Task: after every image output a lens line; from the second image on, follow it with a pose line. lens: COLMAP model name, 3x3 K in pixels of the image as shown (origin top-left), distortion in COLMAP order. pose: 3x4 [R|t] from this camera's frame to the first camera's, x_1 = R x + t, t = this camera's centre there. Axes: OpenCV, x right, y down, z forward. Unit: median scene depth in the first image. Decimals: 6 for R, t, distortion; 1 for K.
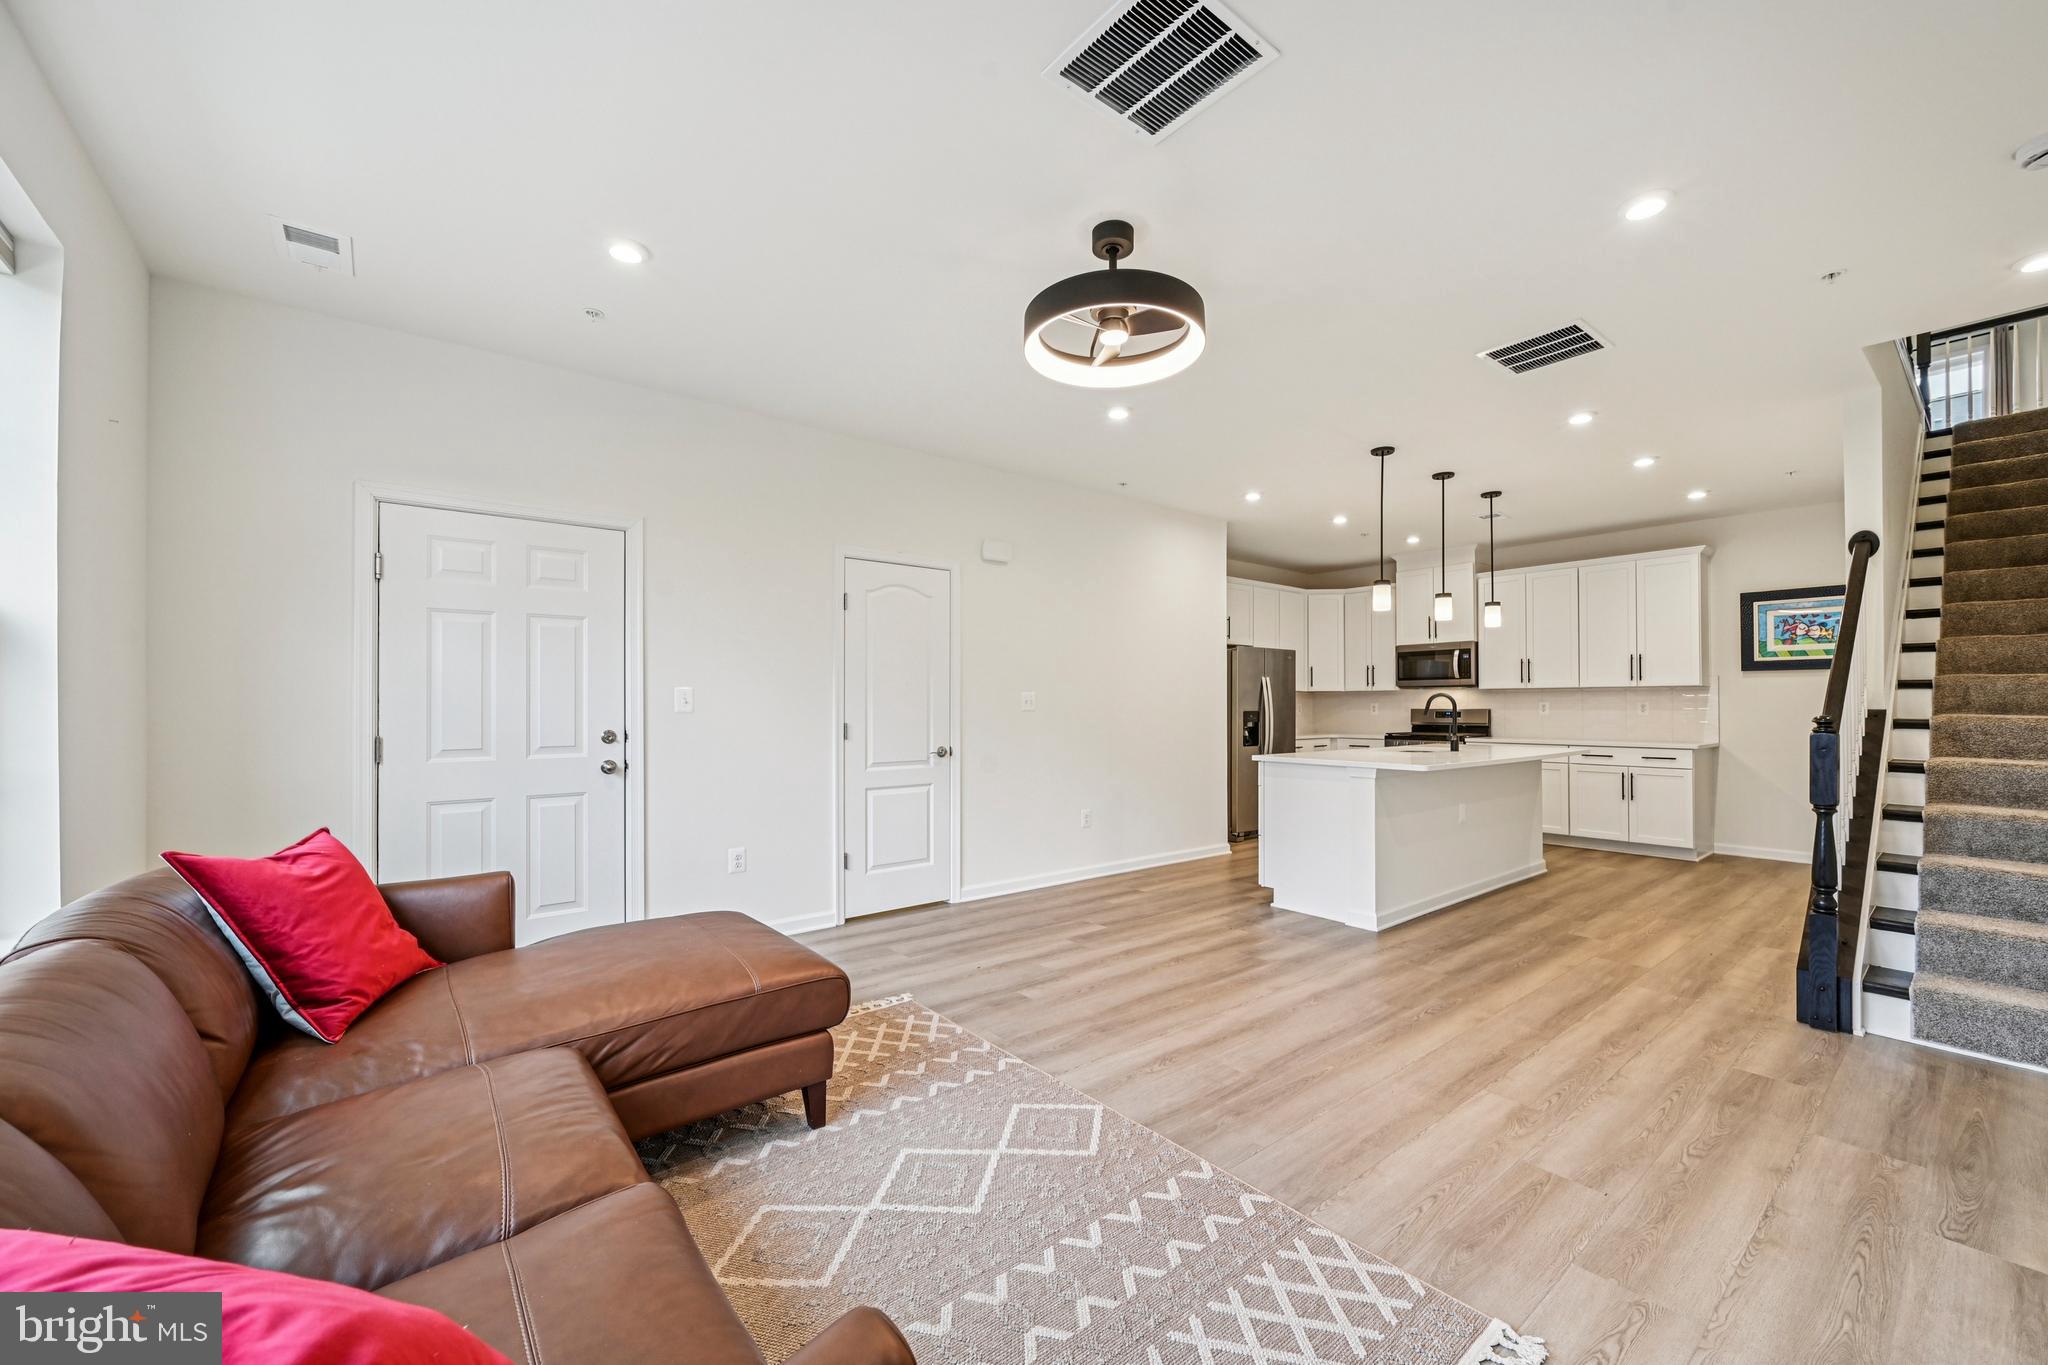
lens RADIAL K [[808.5, 0, 1031.9], [0, 808.5, 696.7], [0, 0, 1]] dist [-0.002811, 0.000089]
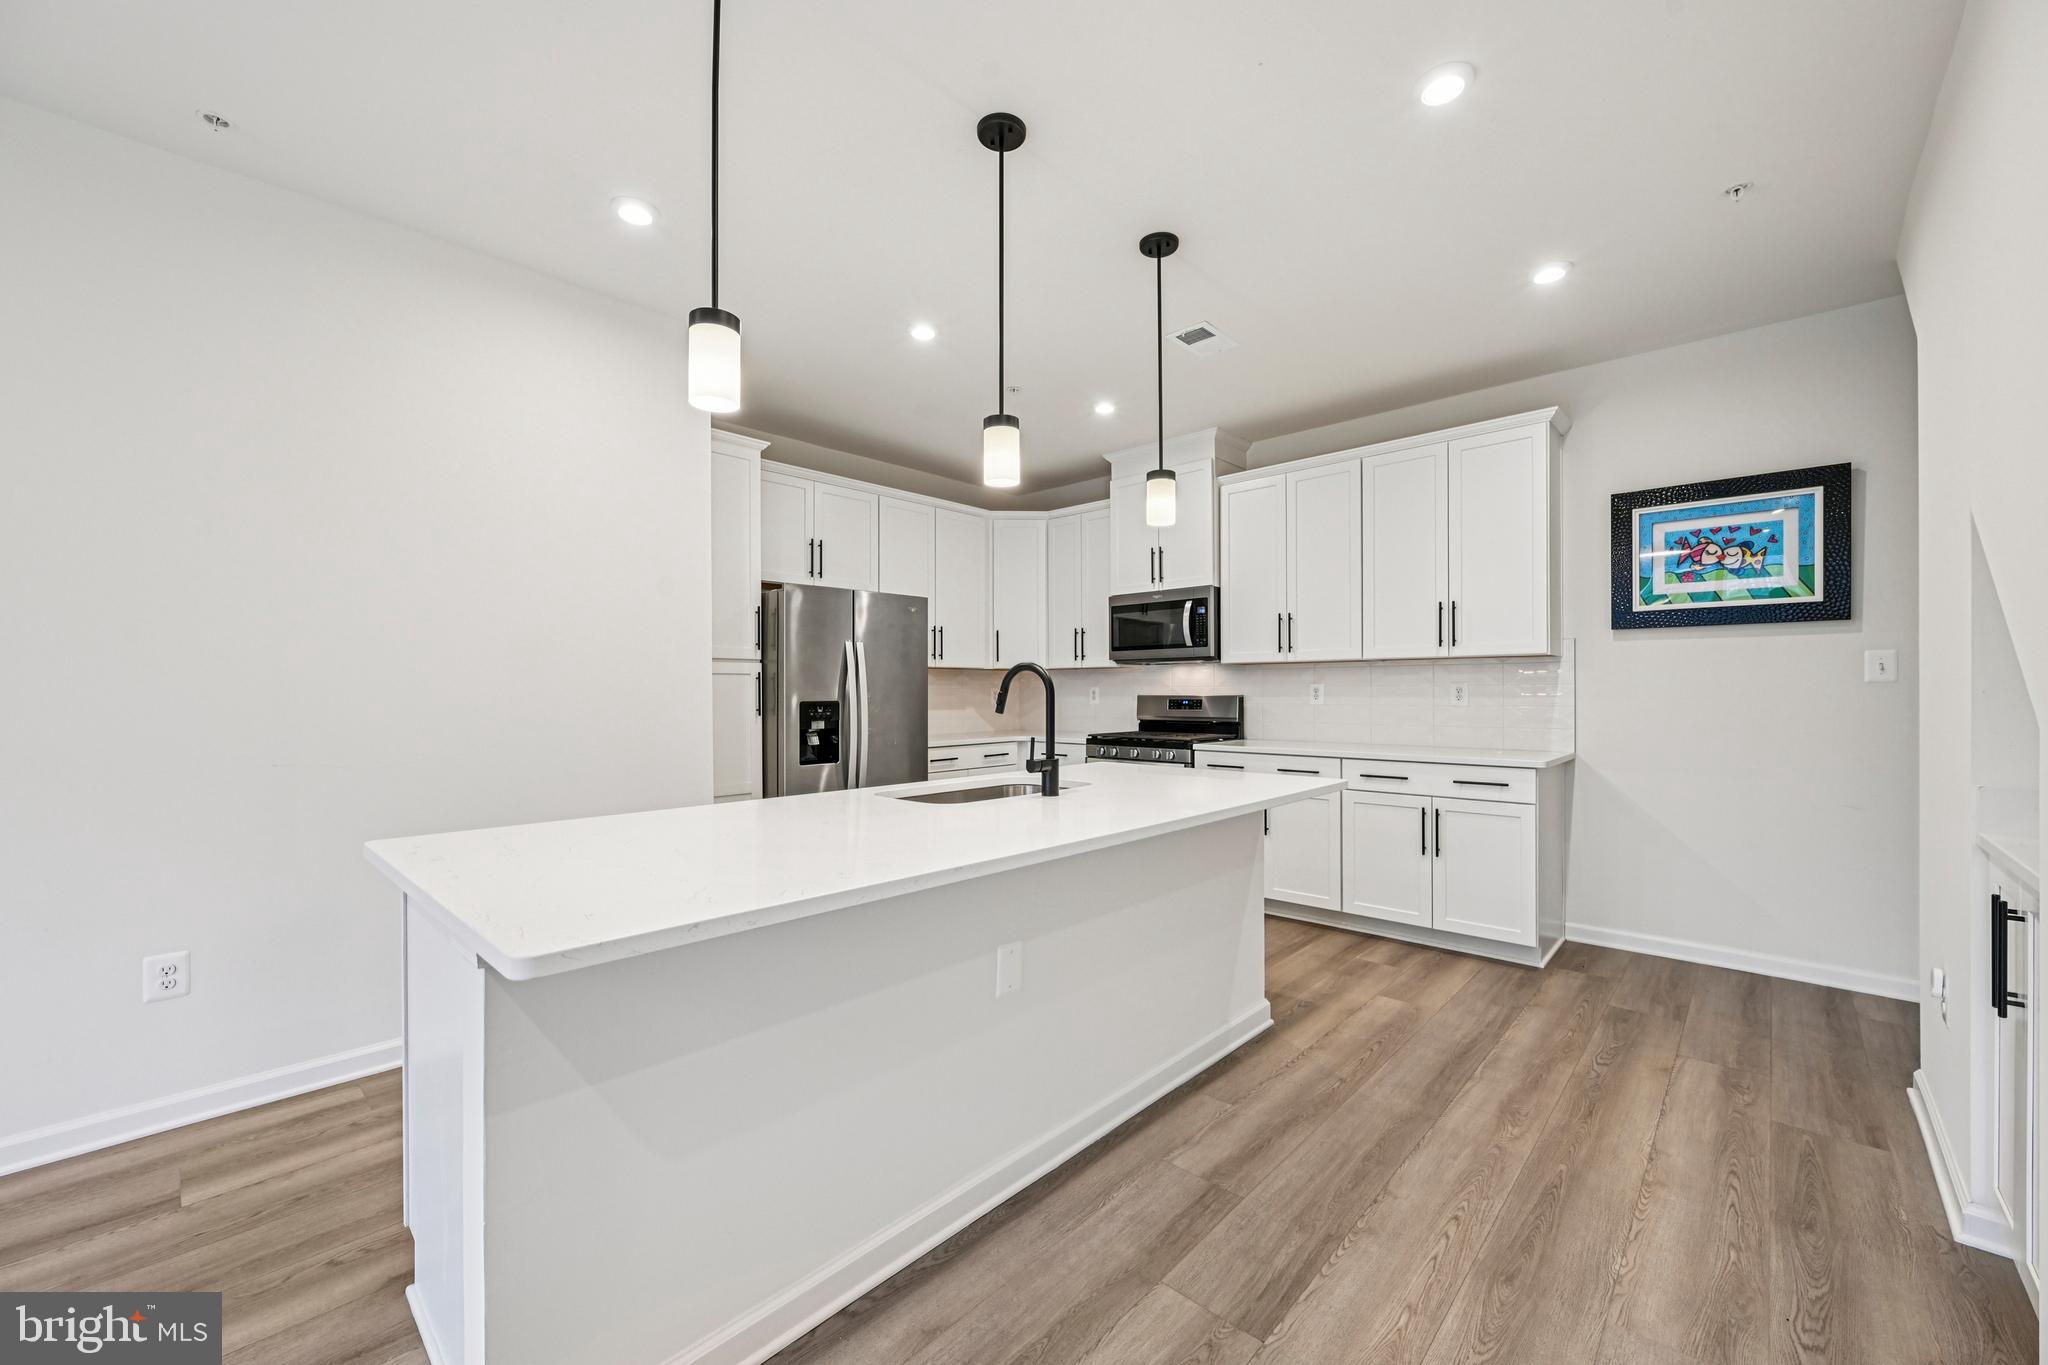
lens RADIAL K [[808.5, 0, 1035.5], [0, 808.5, 696.2], [0, 0, 1]] dist [-0.002811, 0.000089]
pose [[0.989343, -0.004137, 0.145545, 0.401443], [0.001512, 0.999834, 0.018148, 0.005121], [-0.145596, -0.017734, 0.989185, 0.506277]]
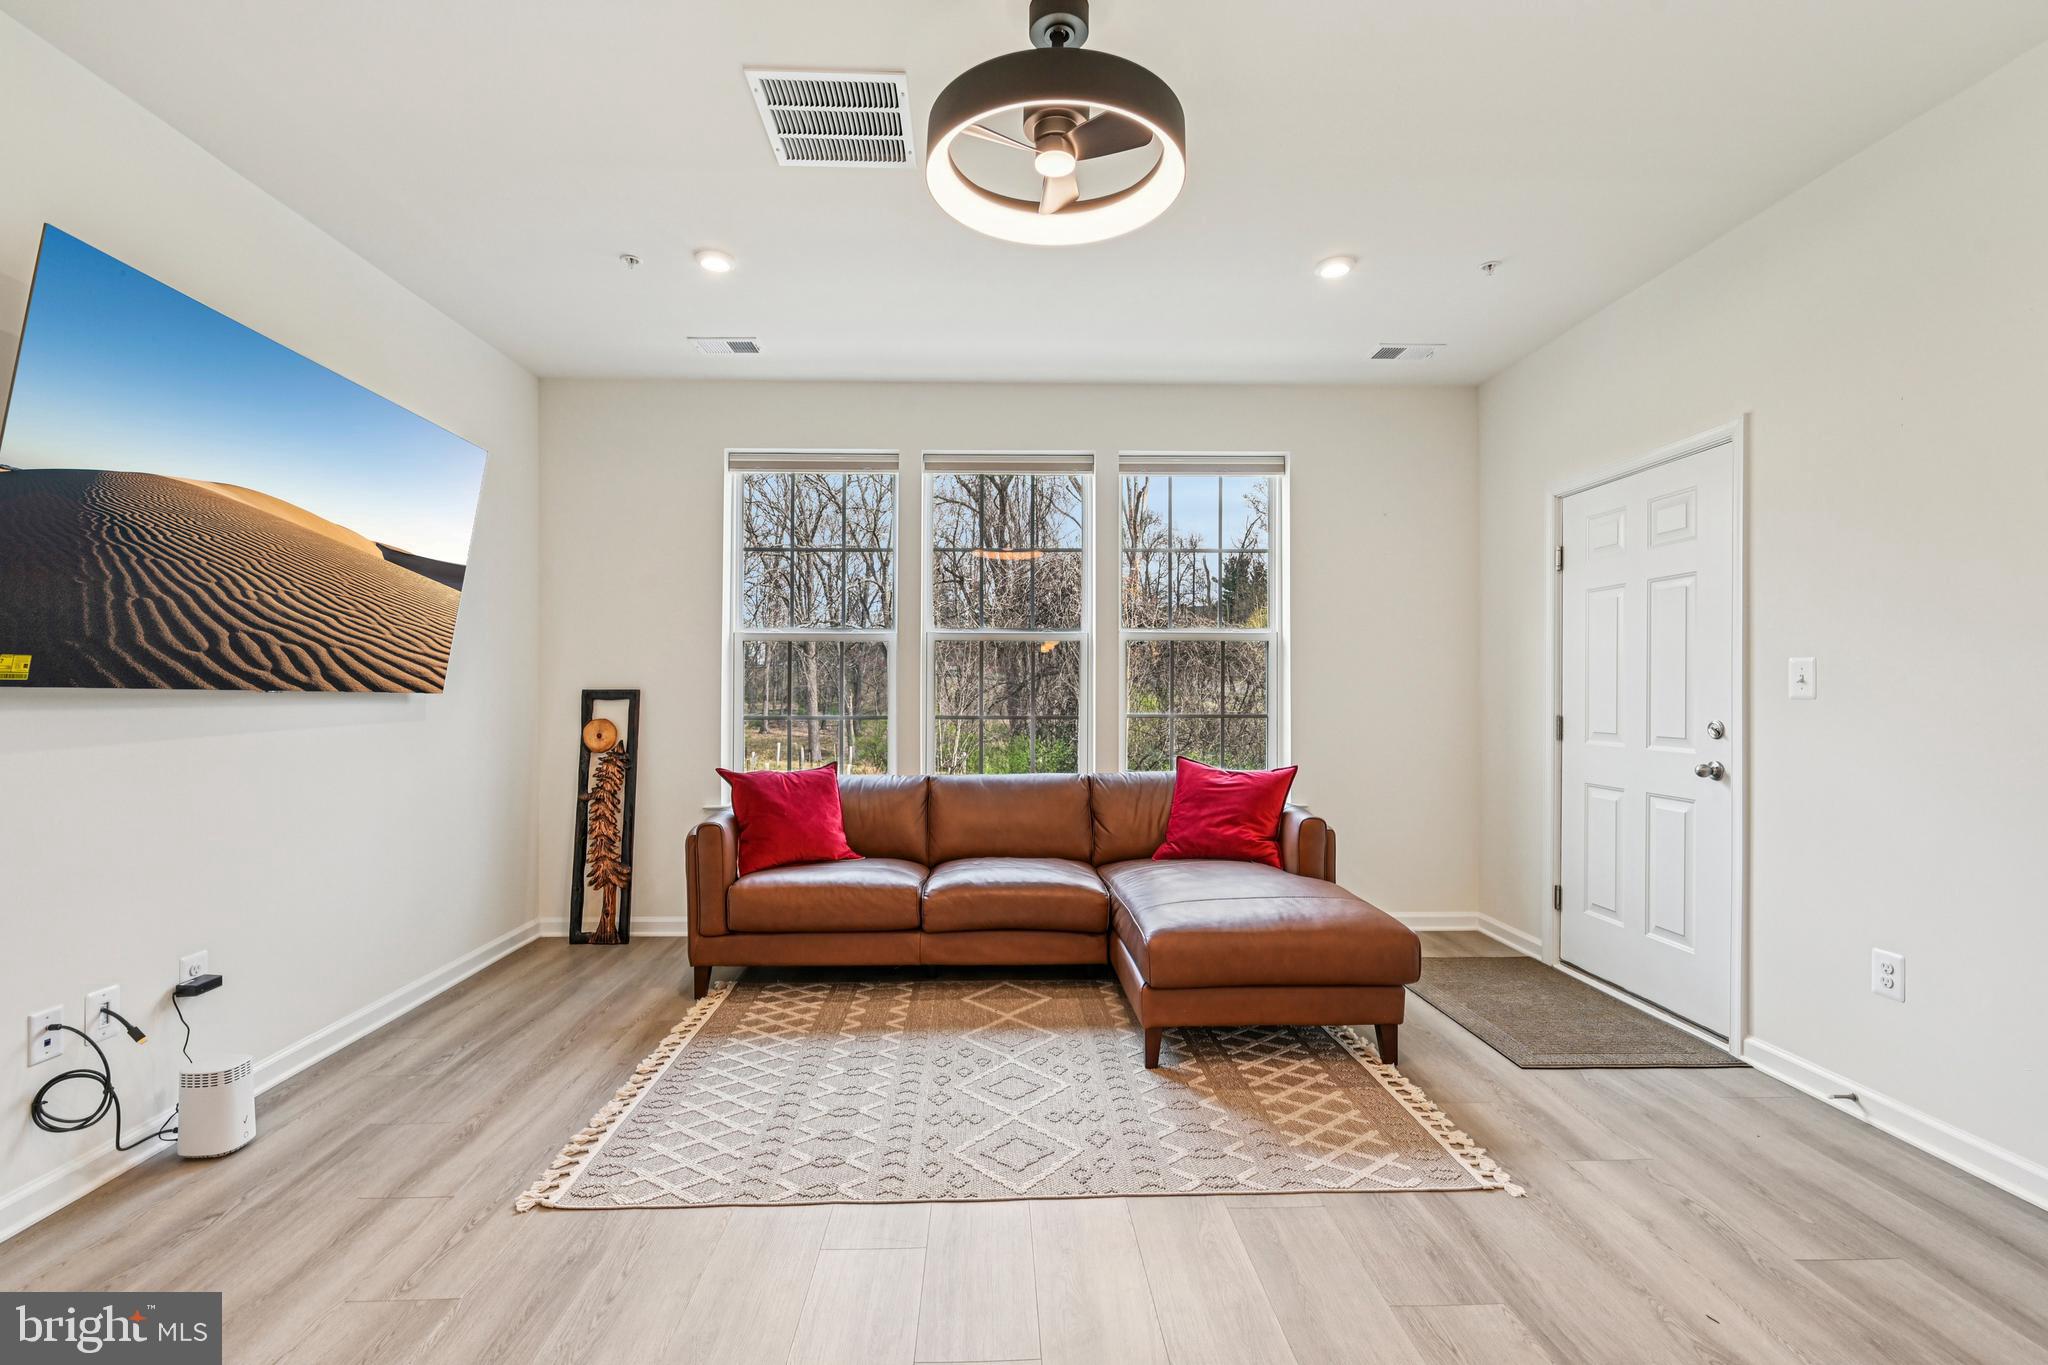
lens RADIAL K [[899.6, 0, 1009.6], [0, 899.6, 681.9], [0, 0, 1]] dist [-0.001280, -0.000627]
pose [[-0.612841, -0.001926, -0.790204, 0.316038], [0.011263, 0.999874, -0.011172, 0.005182], [0.790126, -0.015747, -0.612742, 0.613032]]
